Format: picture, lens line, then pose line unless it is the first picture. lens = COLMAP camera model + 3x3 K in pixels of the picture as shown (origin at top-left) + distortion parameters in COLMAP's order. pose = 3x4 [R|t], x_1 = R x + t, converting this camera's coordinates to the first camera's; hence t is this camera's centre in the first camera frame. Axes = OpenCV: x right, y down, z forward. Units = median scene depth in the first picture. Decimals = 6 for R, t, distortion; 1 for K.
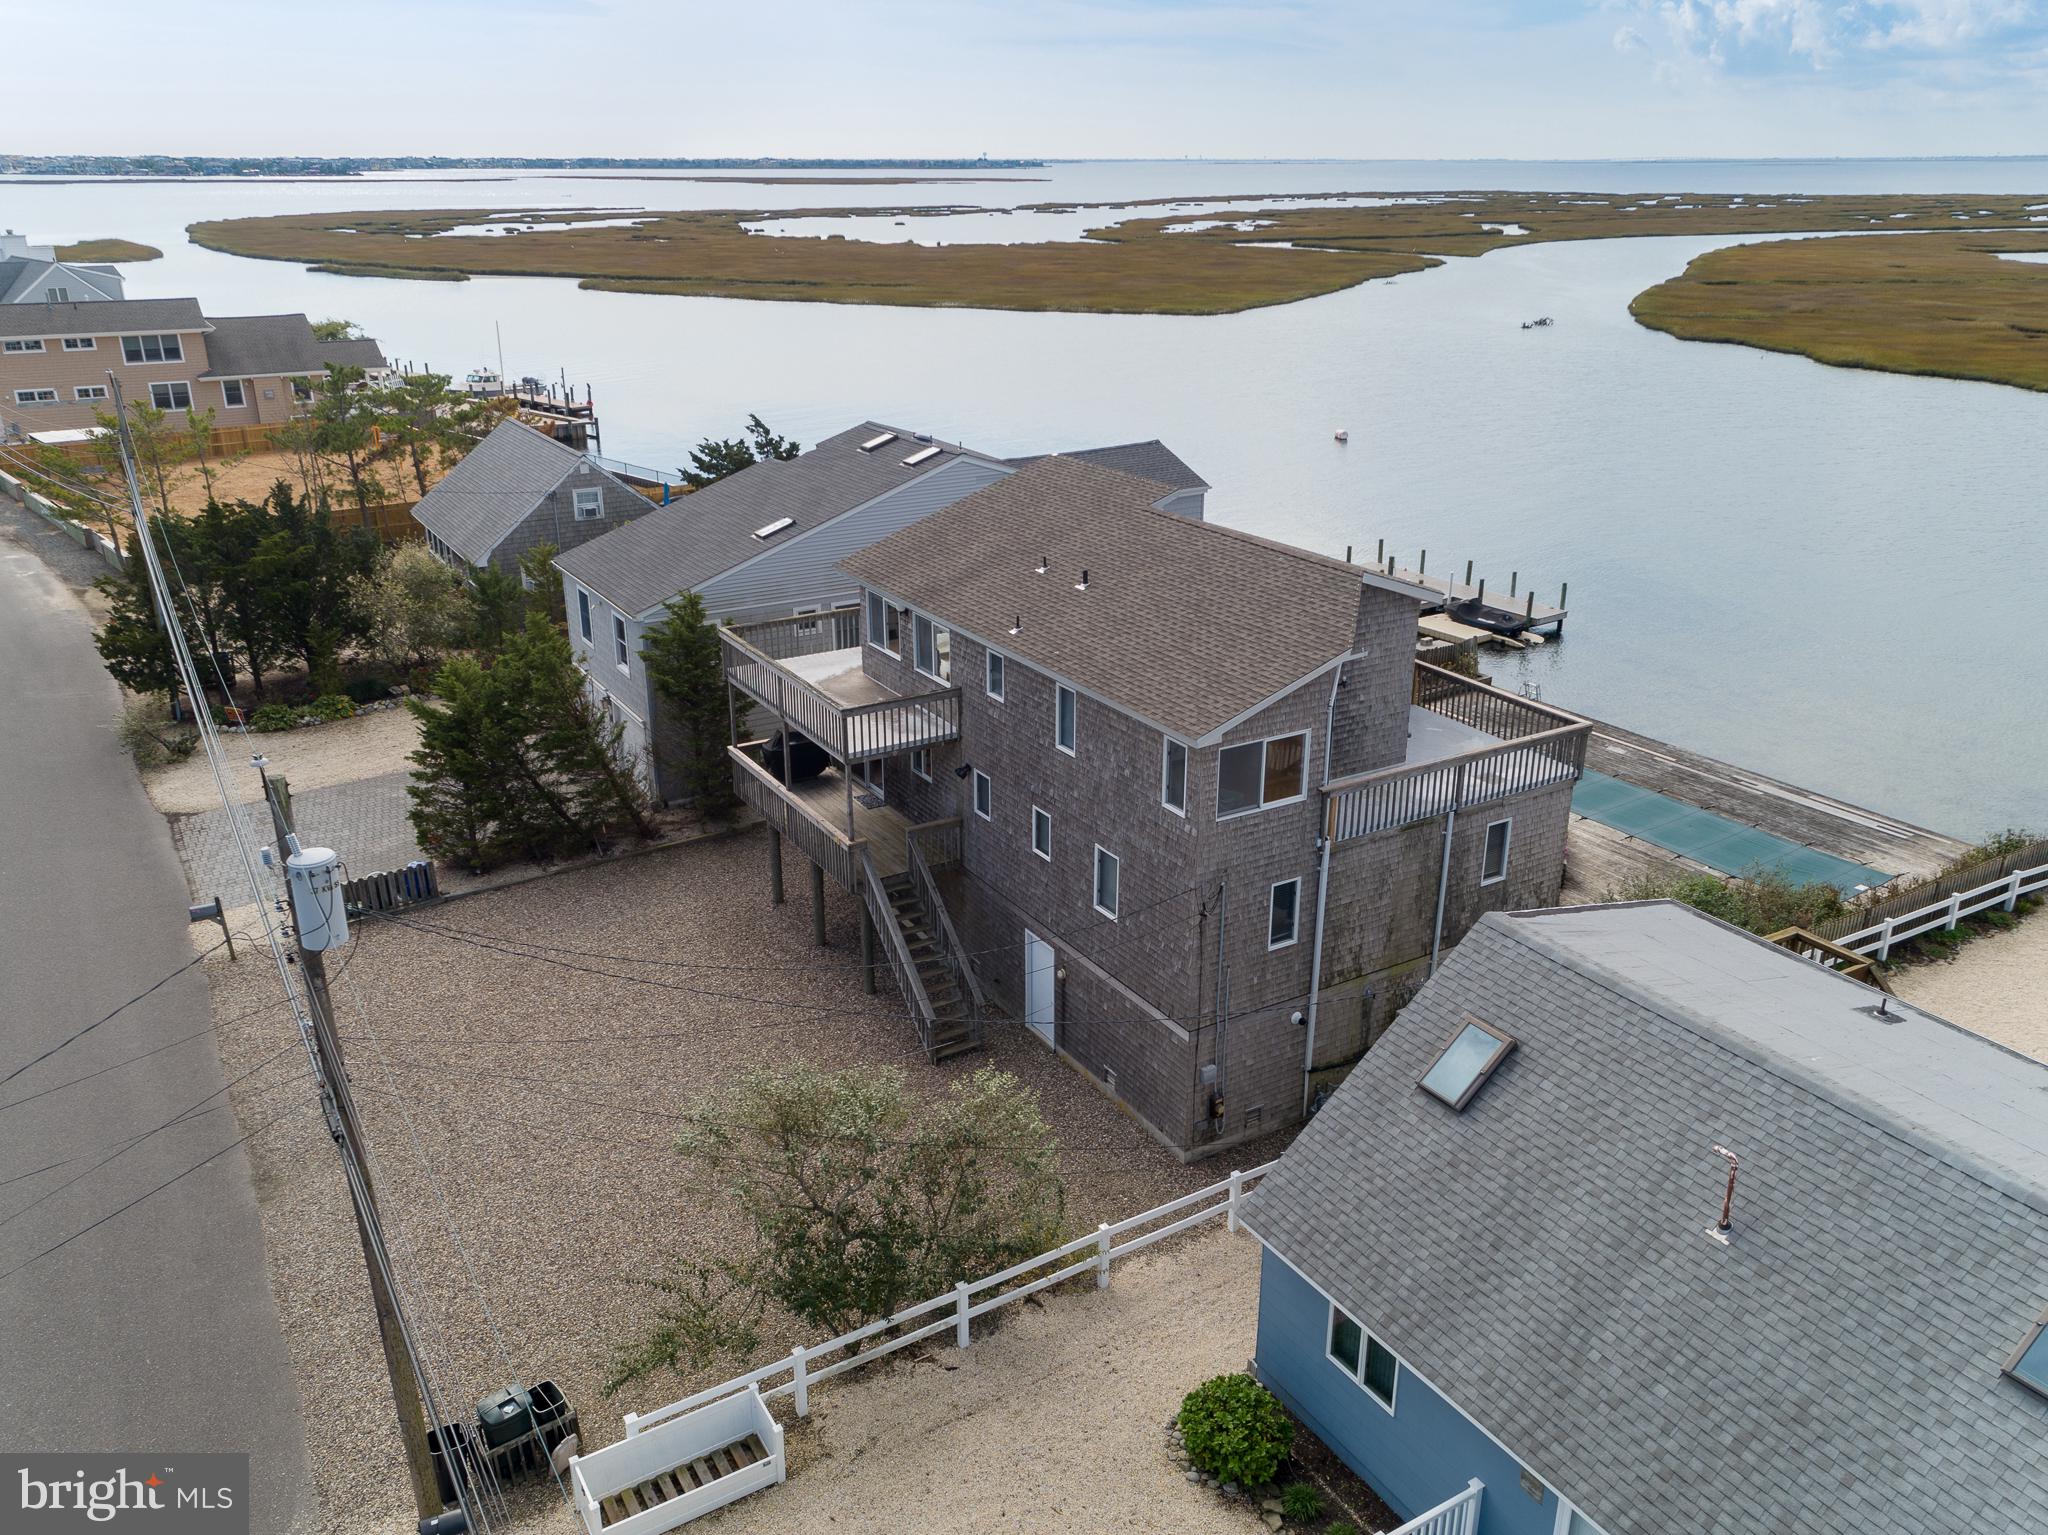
lens RADIAL K [[1540.5, 0, 1023.1], [0, 1540.5, 760.5], [0, 0, 1]] dist [0.021434, 0.006331]
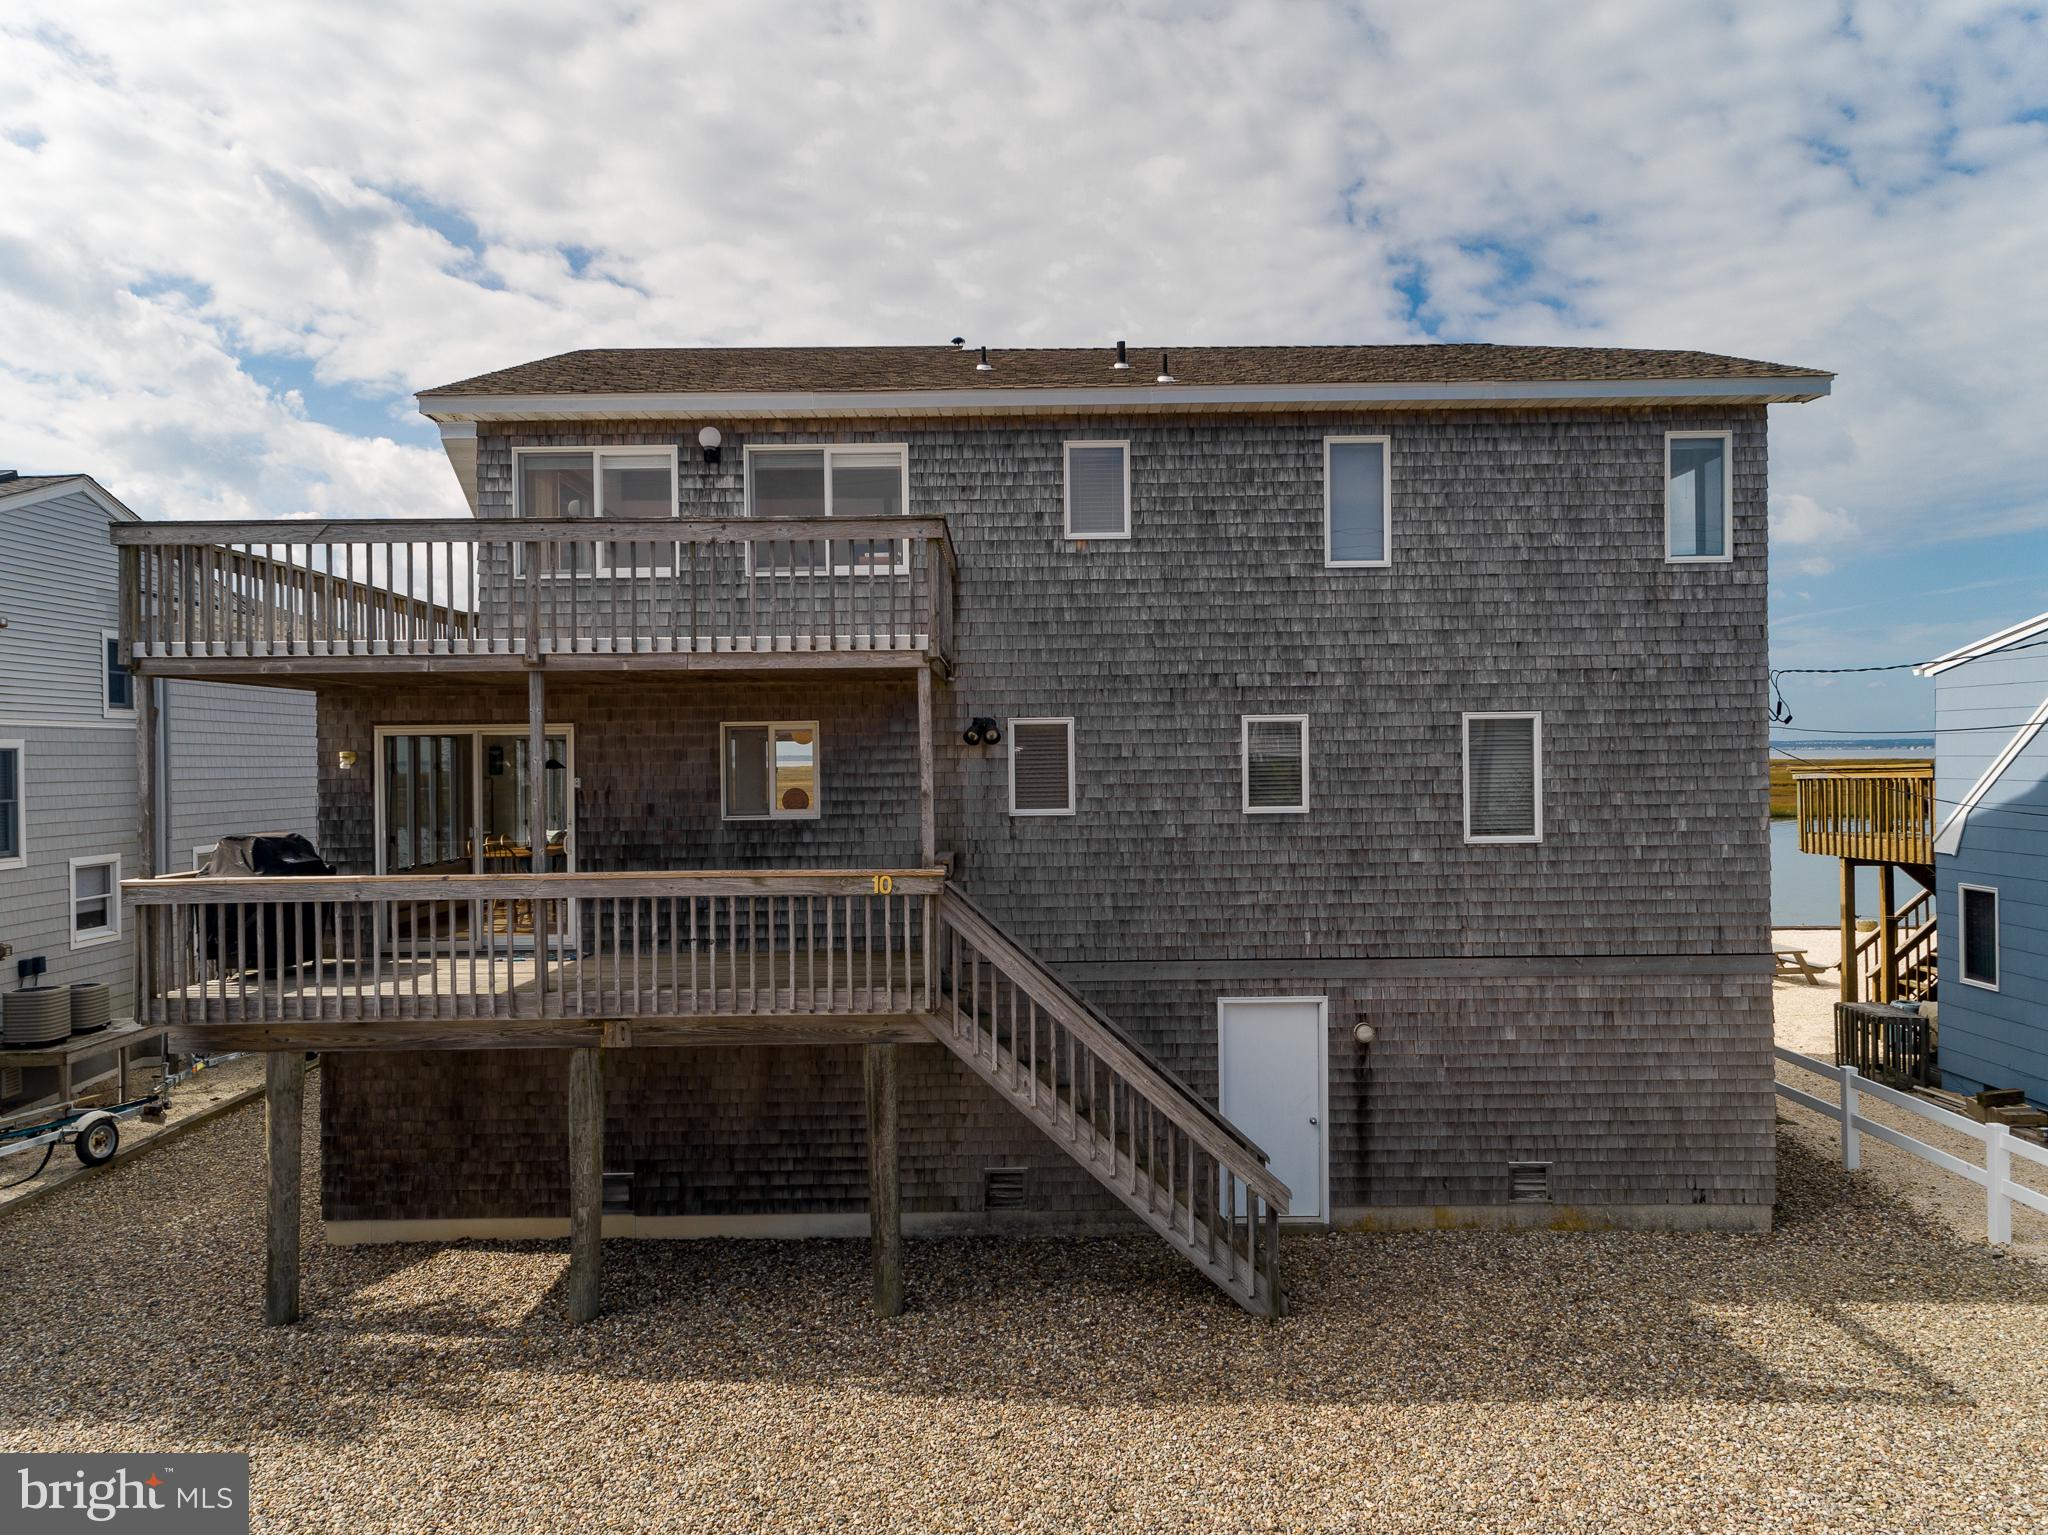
lens RADIAL K [[1540.5, 0, 1023.1], [0, 1540.5, 760.5], [0, 0, 1]] dist [0.021434, 0.006331]
pose [[0.511349, -0.001644, 0.859371, -0.465216], [0.313551, 0.931417, -0.184790, 0.113207], [-0.800130, 0.363949, 0.476795, 0.813111]]
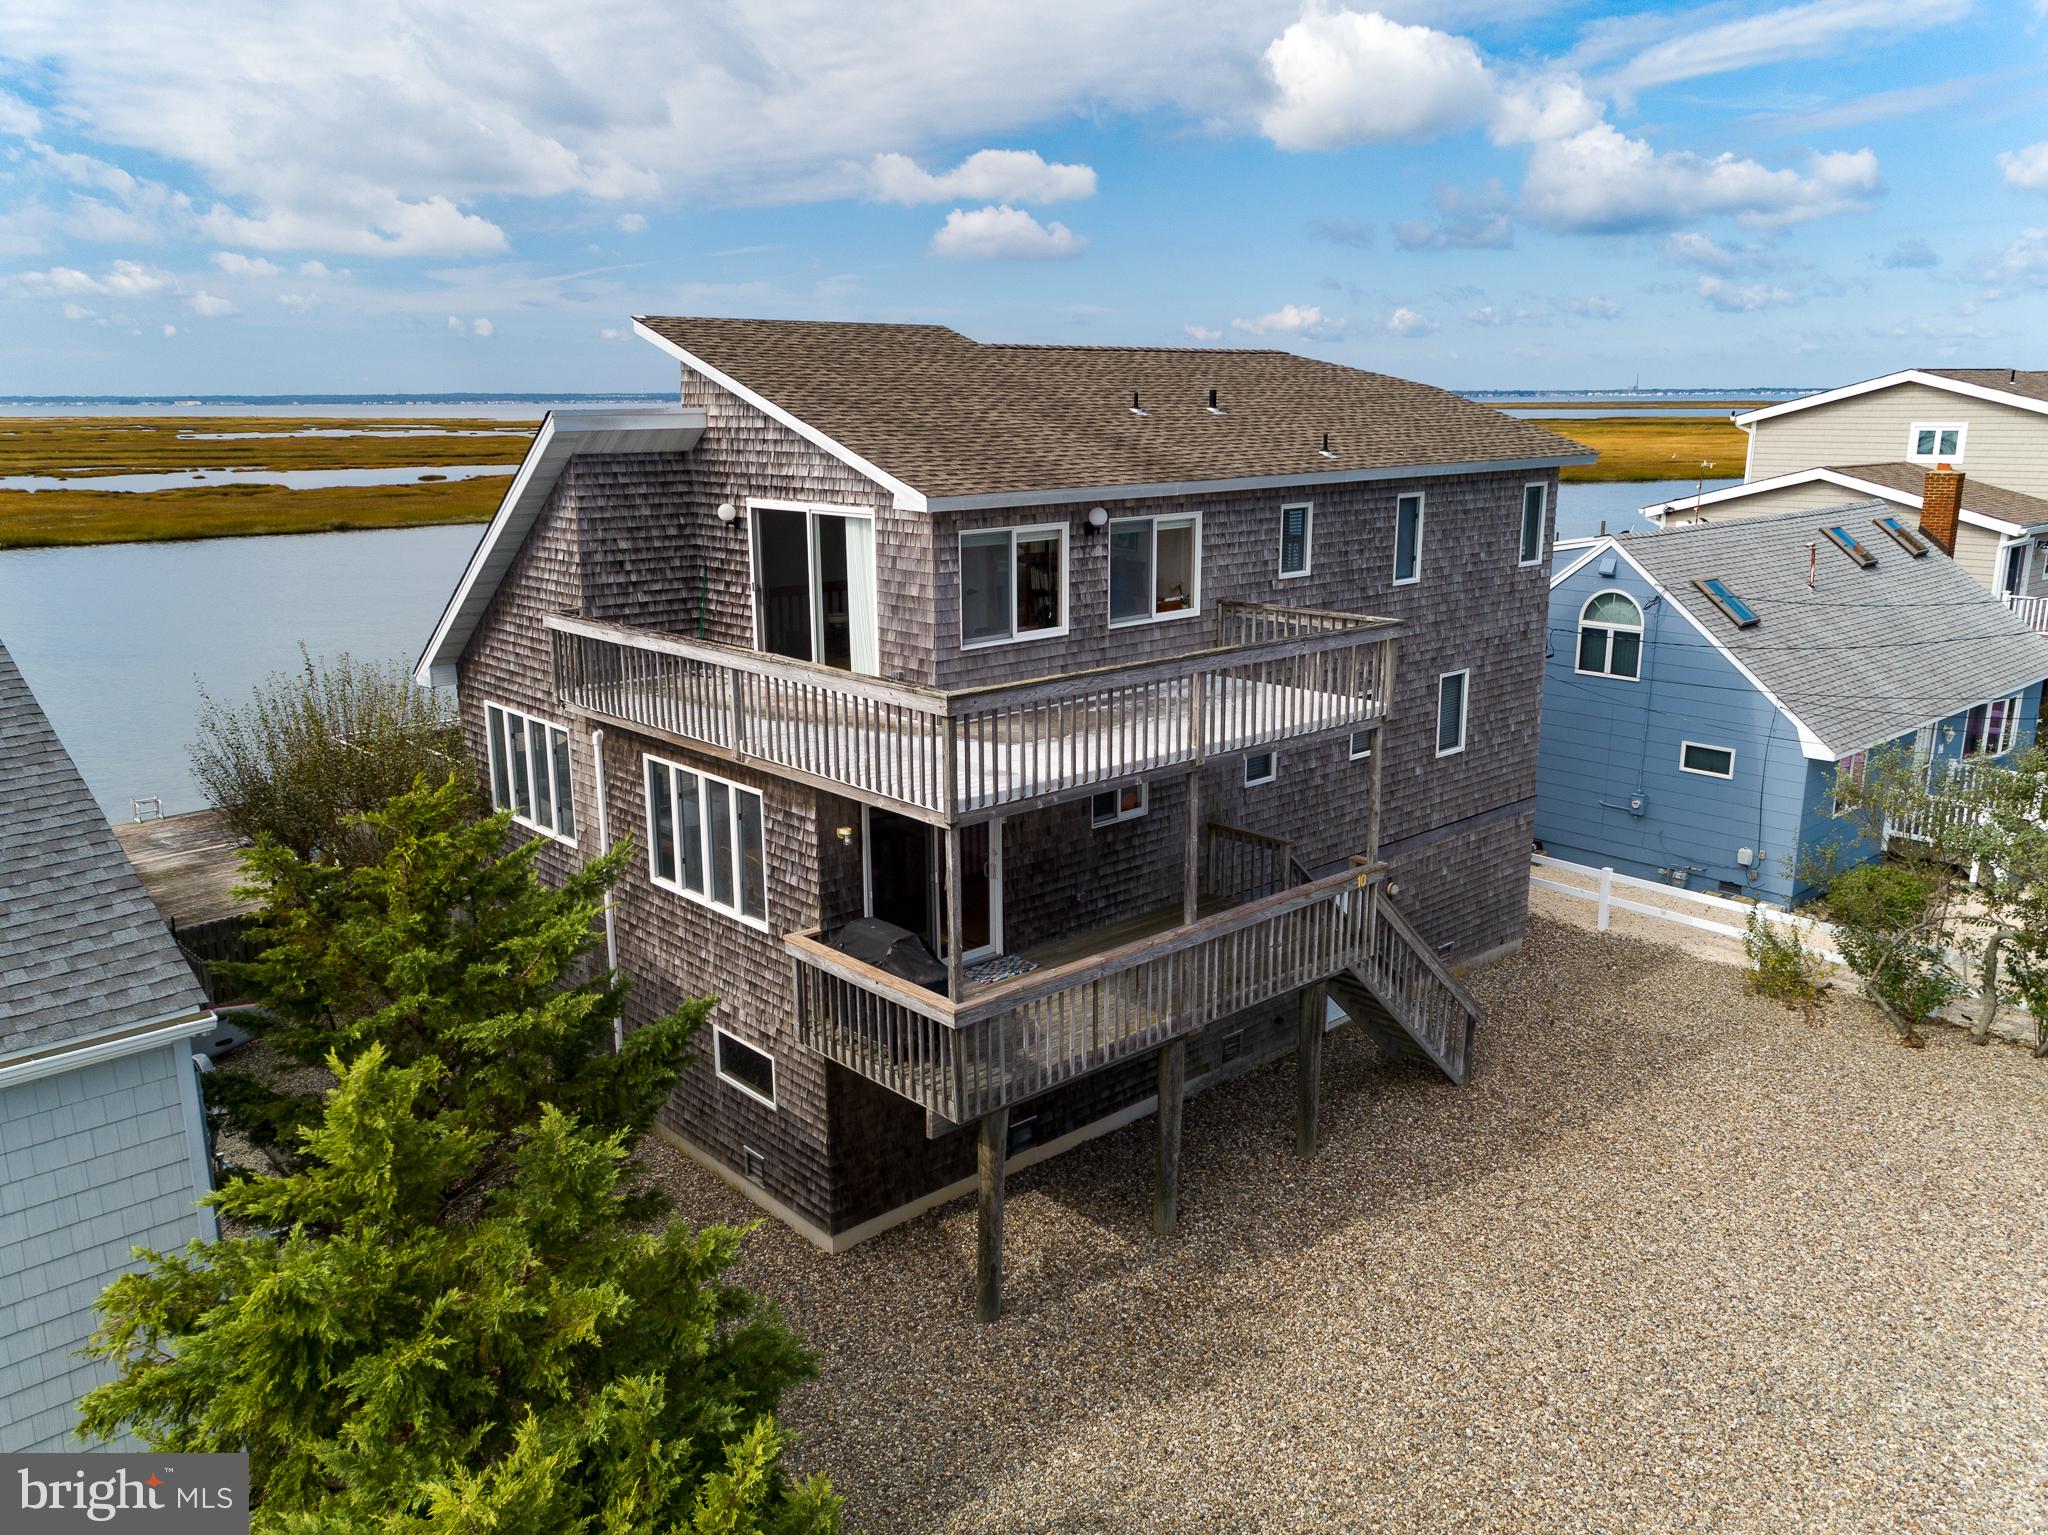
lens RADIAL K [[1540.5, 0, 1023.1], [0, 1540.5, 760.5], [0, 0, 1]] dist [0.021434, 0.006331]
pose [[-0.191732, -0.220444, 0.956370, -0.665960], [0.355140, 0.892832, 0.276996, -0.203890], [-0.914939, 0.392755, -0.092896, 1.218816]]
